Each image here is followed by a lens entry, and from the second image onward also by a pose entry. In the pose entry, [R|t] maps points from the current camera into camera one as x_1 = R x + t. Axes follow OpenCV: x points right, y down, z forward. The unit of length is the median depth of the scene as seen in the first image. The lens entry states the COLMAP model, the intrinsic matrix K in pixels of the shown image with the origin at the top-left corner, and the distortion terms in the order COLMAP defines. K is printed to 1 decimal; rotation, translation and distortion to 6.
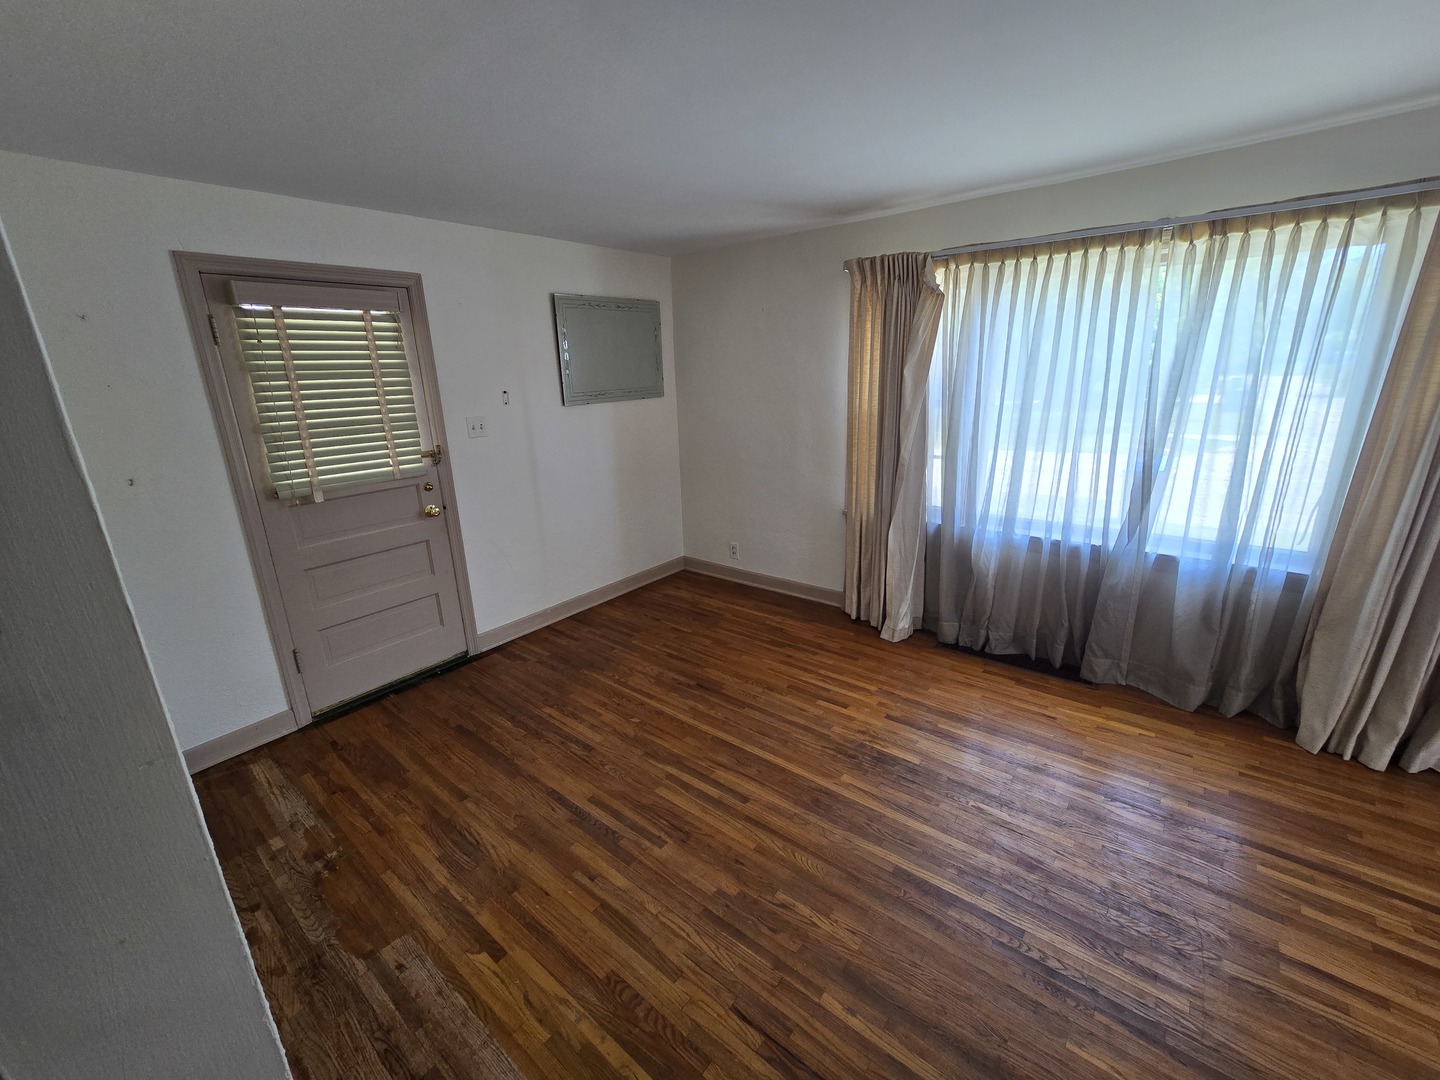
lens RADIAL K [[587.1, 0, 715.0], [0, 587.1, 539.2], [0, 0, 1]] dist [-0.004610, 0.002645]
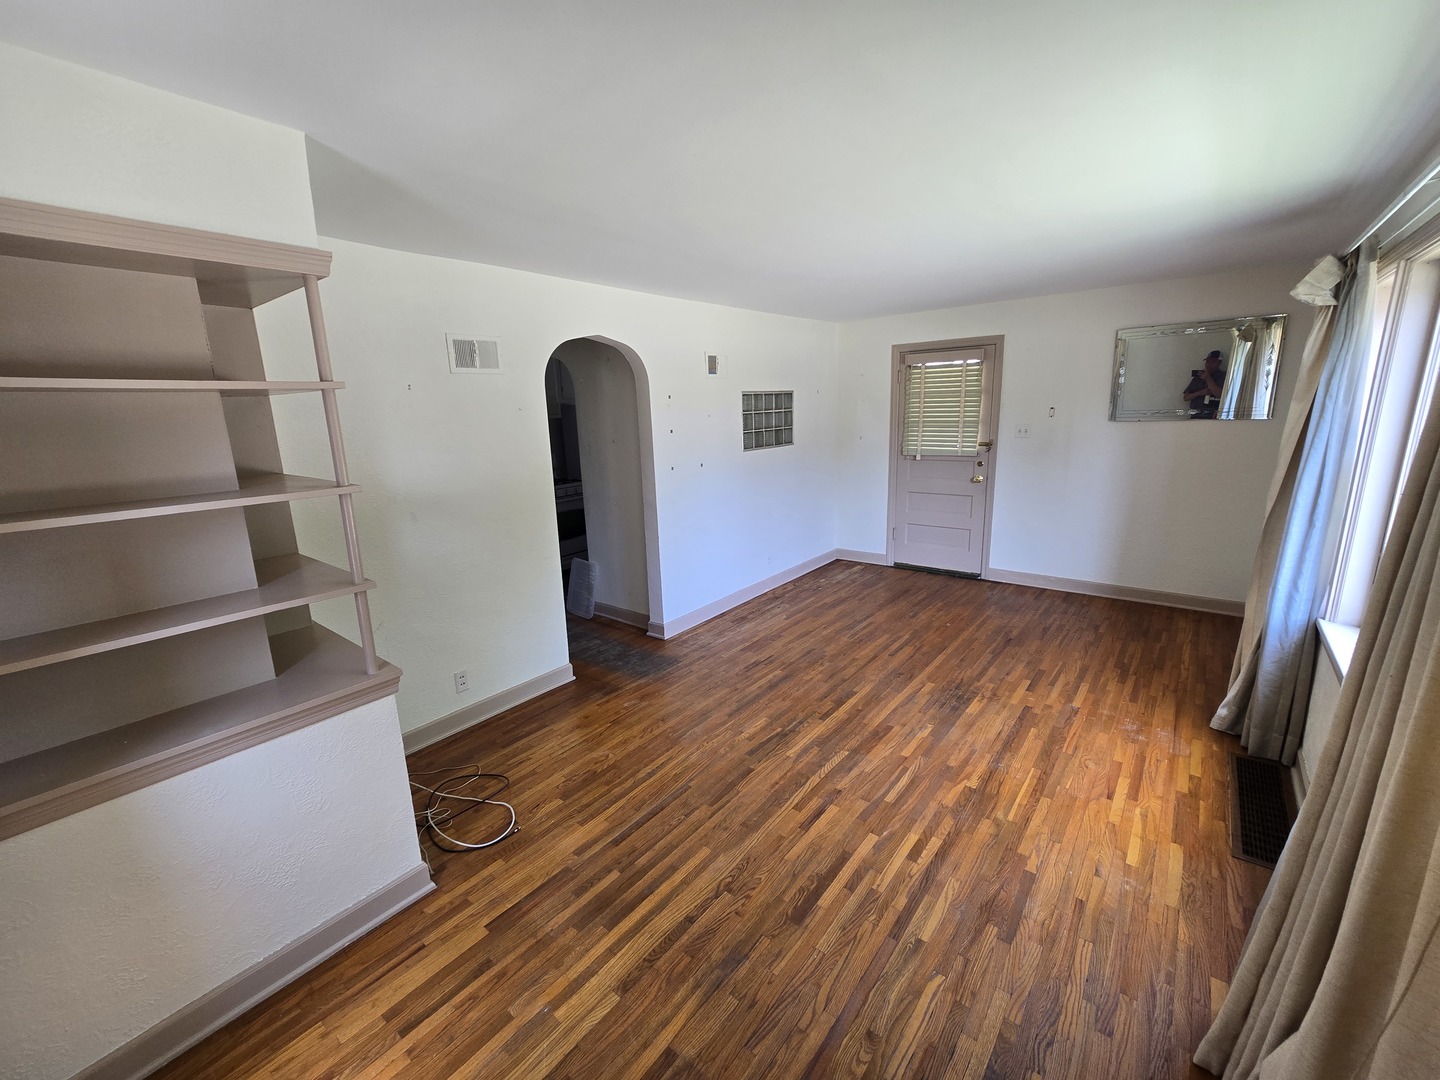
lens RADIAL K [[587.1, 0, 717.0], [0, 587.1, 540.1], [0, 0, 1]] dist [-0.004610, 0.002645]
pose [[0.000370, 0.256848, -0.966452, 1.313417], [-0.245463, 0.936908, 0.248902, -0.133796], [0.969406, 0.237136, 0.063393, 0.271539]]
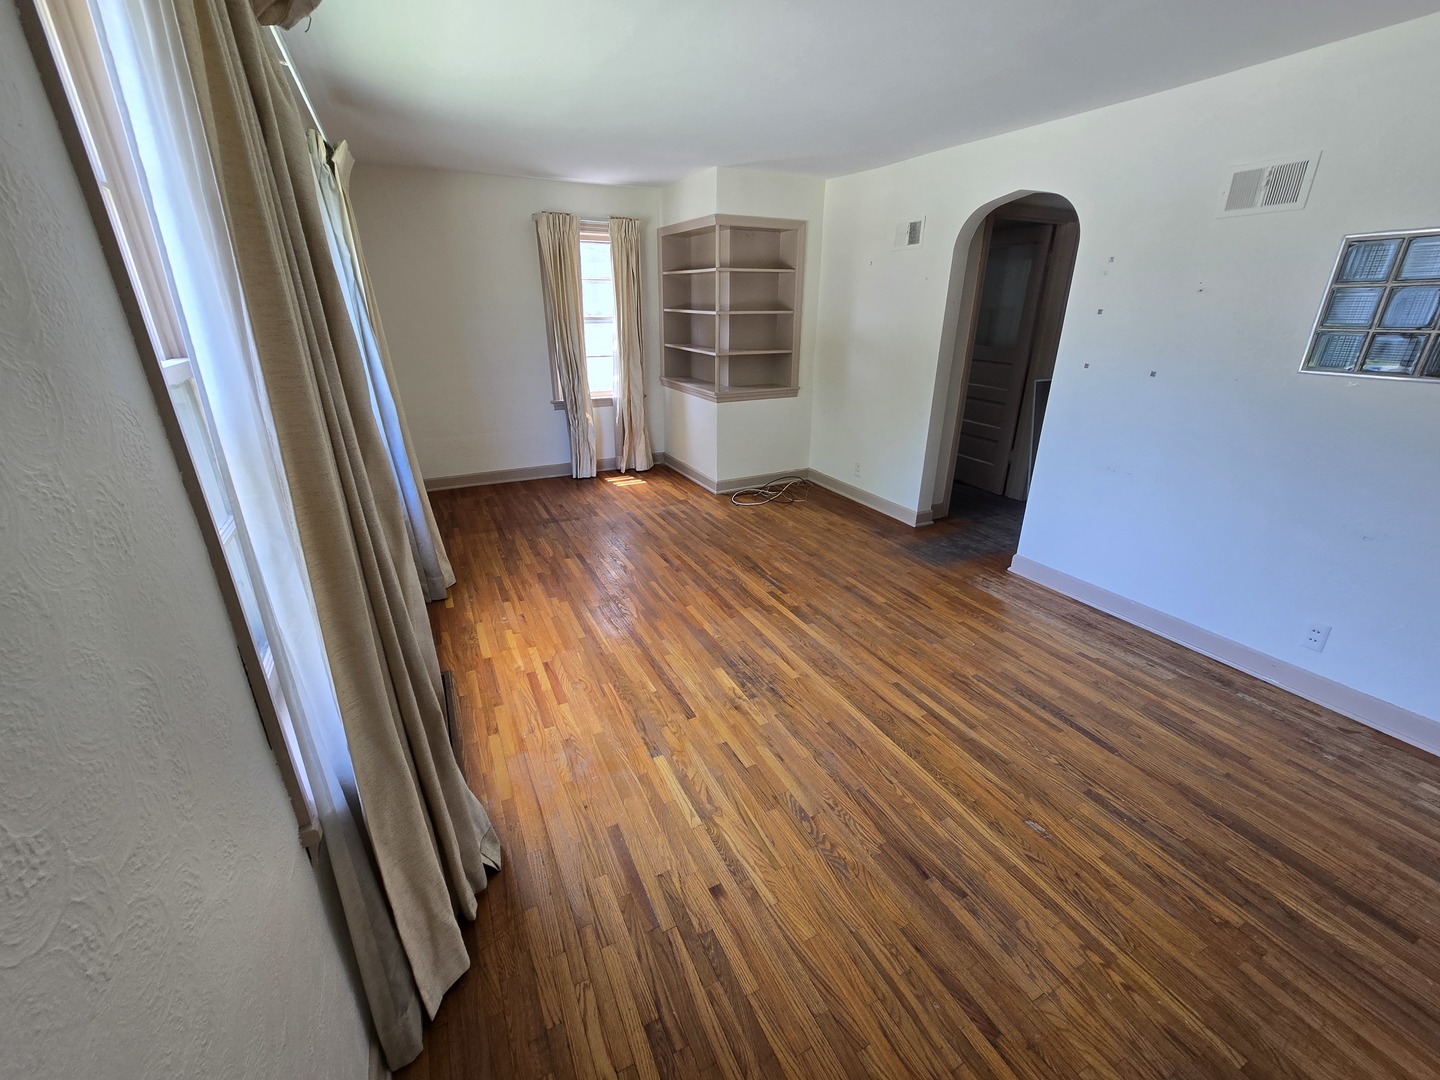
lens RADIAL K [[587.1, 0, 719.9], [0, 587.1, 540.7], [0, 0, 1]] dist [-0.004610, 0.002645]
pose [[-0.913976, -0.123885, 0.386395, -0.030217], [0.139659, 0.798030, 0.586211, -0.374000], [-0.380977, 0.589746, -0.712078, 1.435625]]
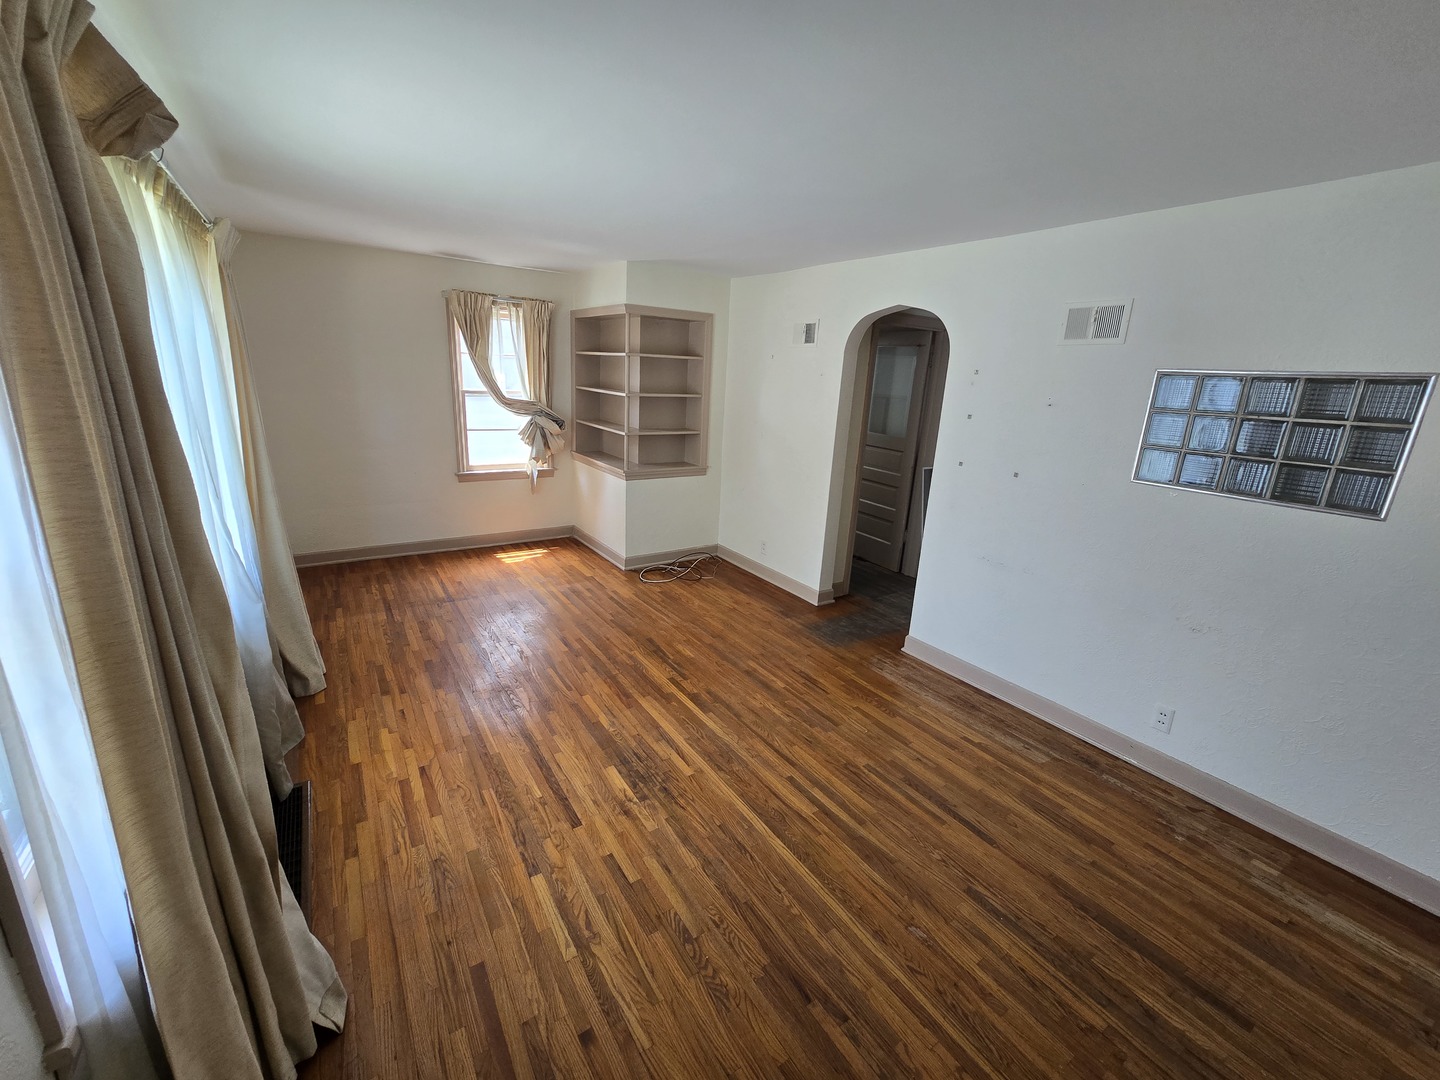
lens RADIAL K [[587.1, 0, 715.7], [0, 587.1, 539.7], [0, 0, 1]] dist [-0.004610, 0.002645]
pose [[-0.955158, -0.093766, 0.280858, -0.066302], [0.066990, 0.855508, 0.513438, -0.413413], [-0.288419, 0.509229, -0.810864, 1.396032]]
